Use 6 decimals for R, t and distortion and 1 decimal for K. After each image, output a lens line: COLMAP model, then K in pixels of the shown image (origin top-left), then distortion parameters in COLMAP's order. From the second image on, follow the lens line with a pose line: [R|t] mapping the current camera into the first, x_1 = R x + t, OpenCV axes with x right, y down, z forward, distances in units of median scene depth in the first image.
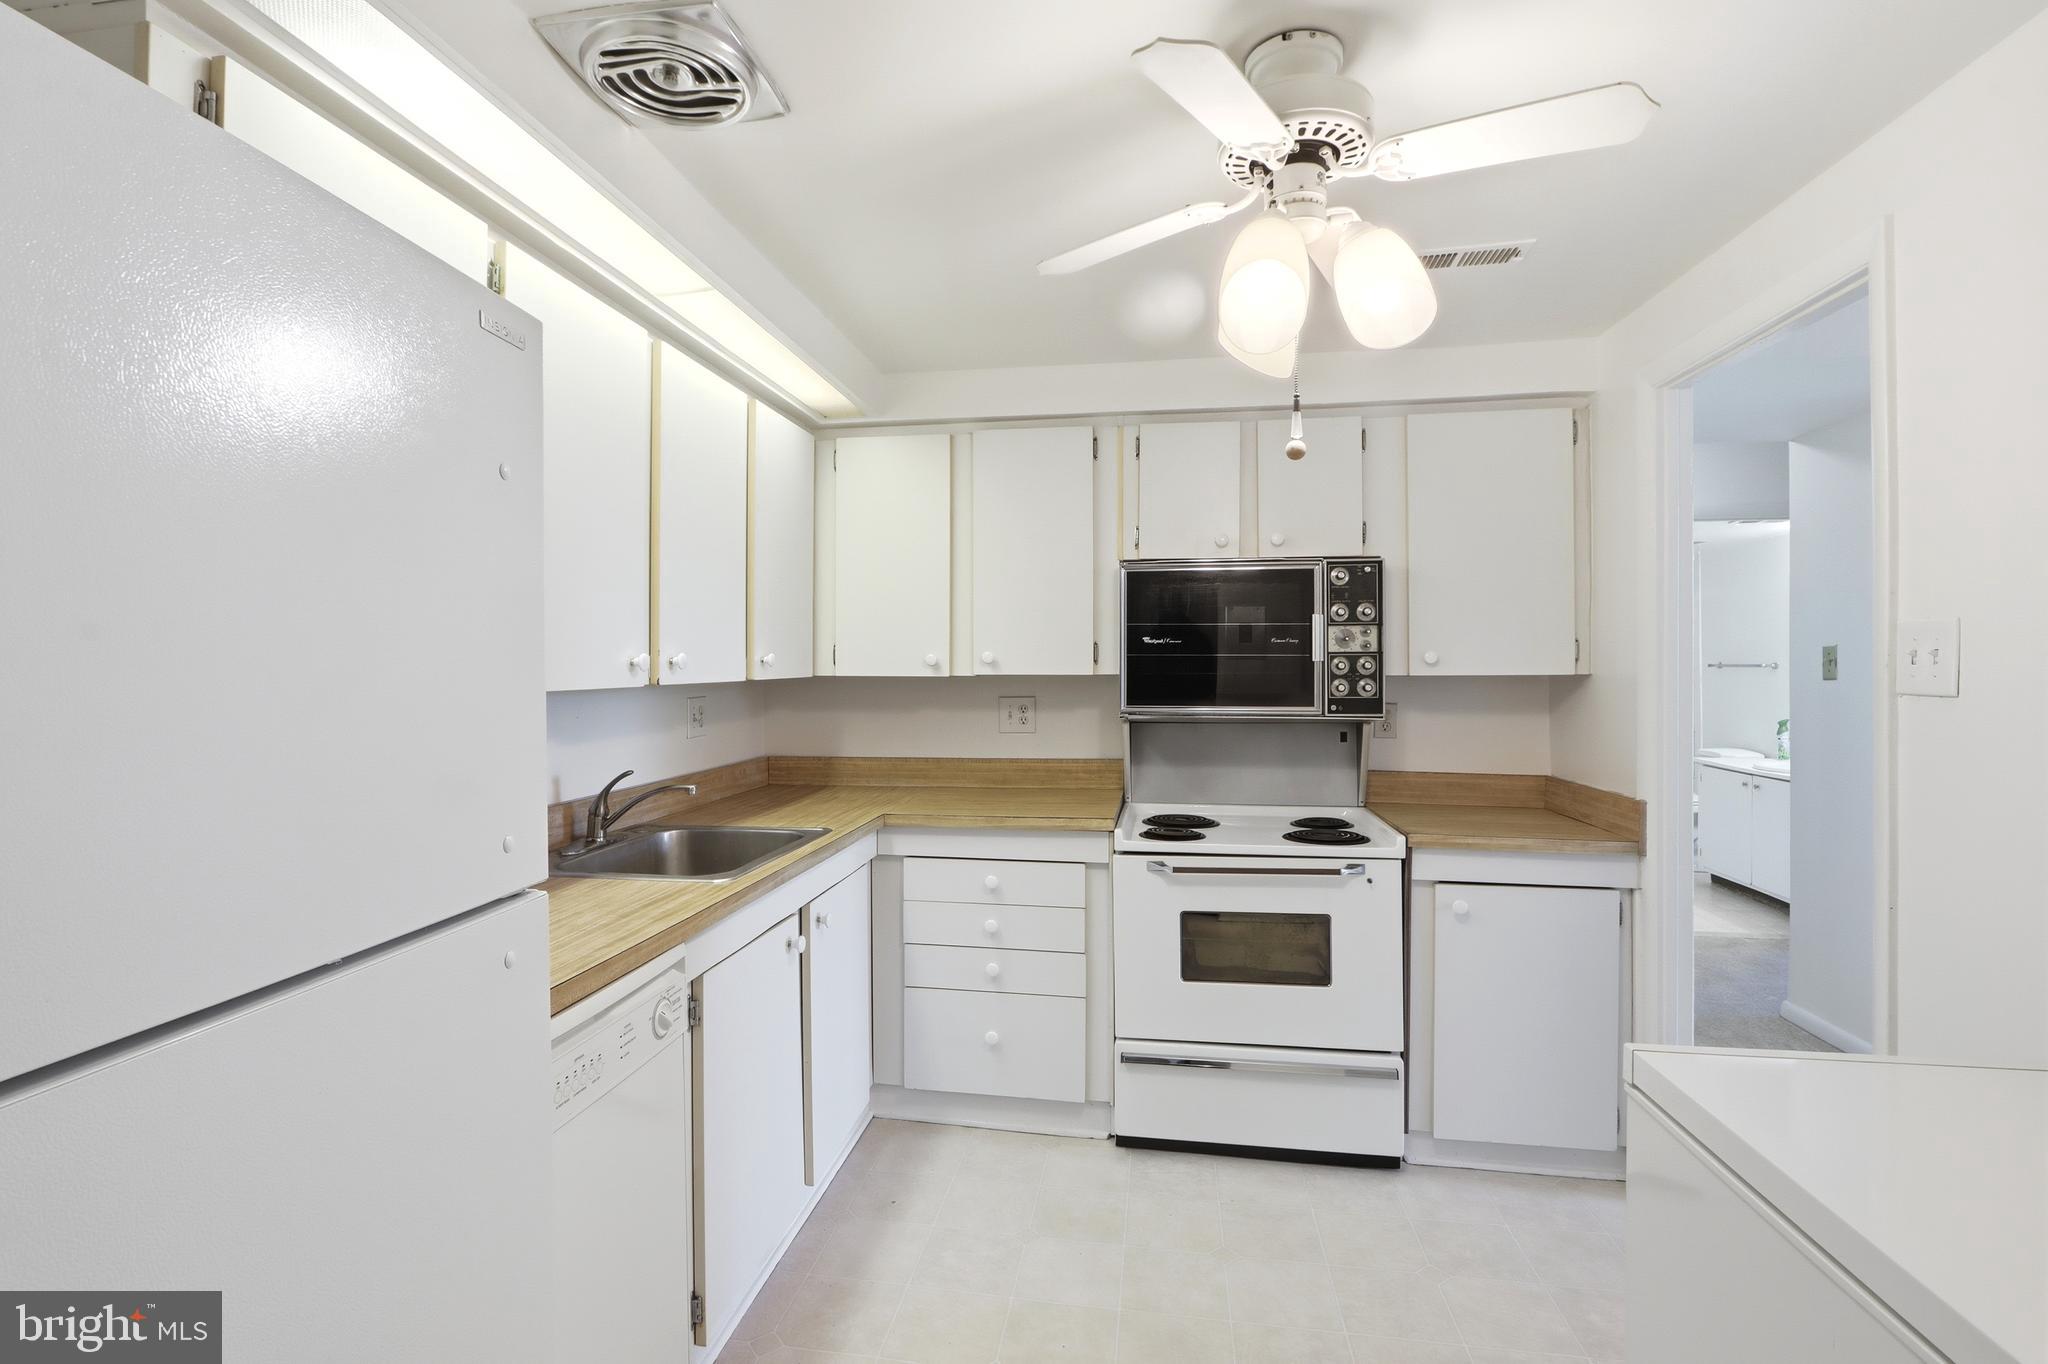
lens RADIAL K [[968.9, 0, 1020.4], [0, 968.9, 676.3], [0, 0, 1]] dist [0.001473, 0.000291]
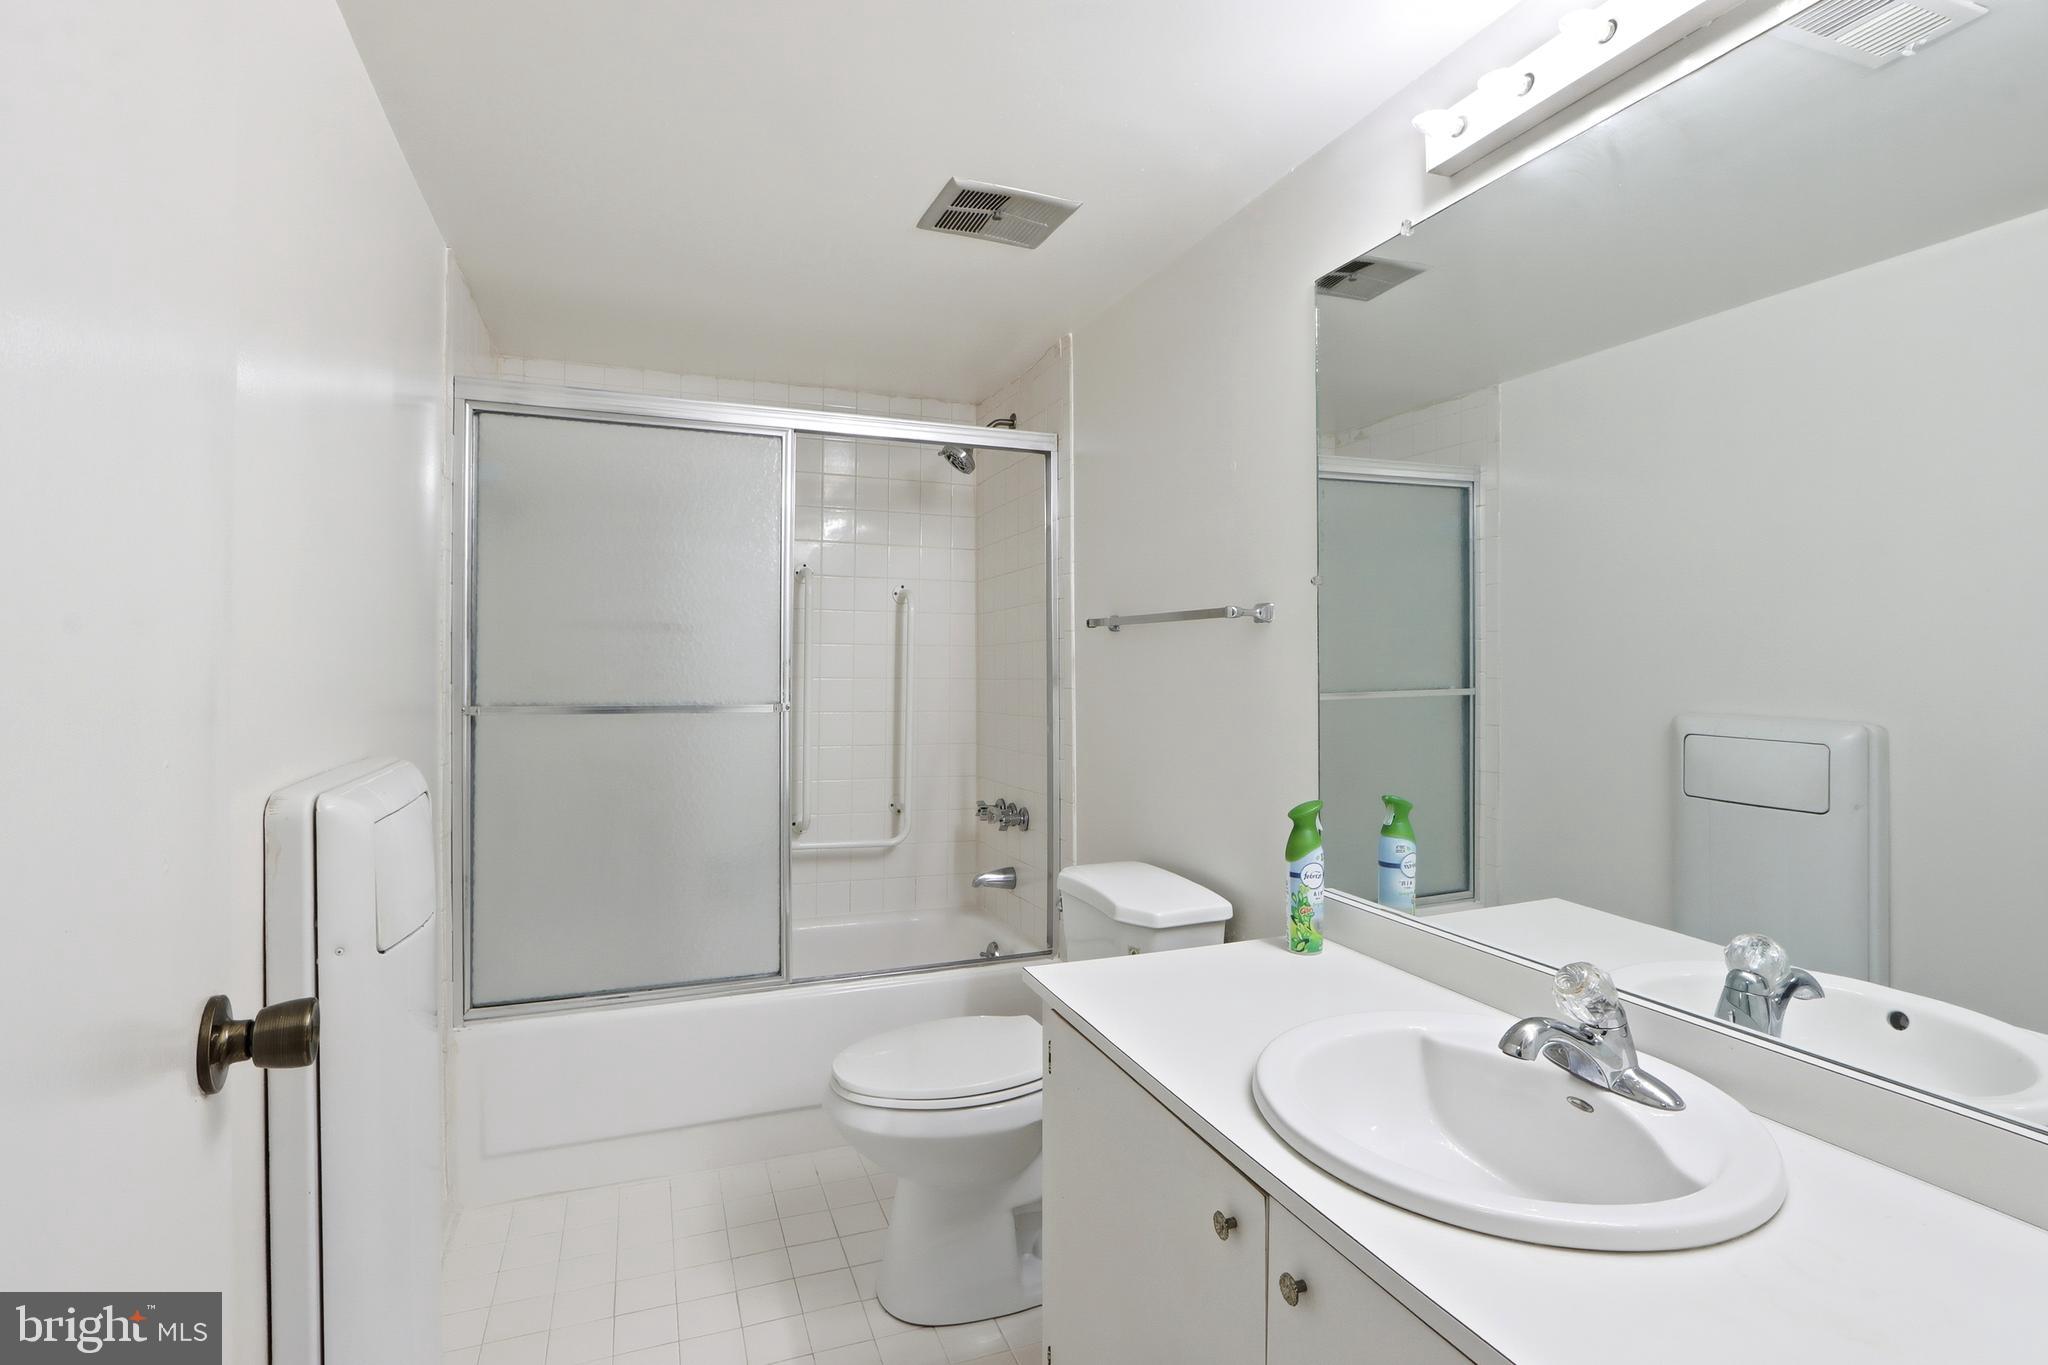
lens RADIAL K [[968.9, 0, 1022.7], [0, 968.9, 673.0], [0, 0, 1]] dist [0.001473, 0.000291]
pose [[0.862746, -0.003775, 0.505624, 0.579691], [0.003801, 0.999992, 0.000981, 0.007712], [-0.505624, 0.001076, 0.862753, 0.803488]]
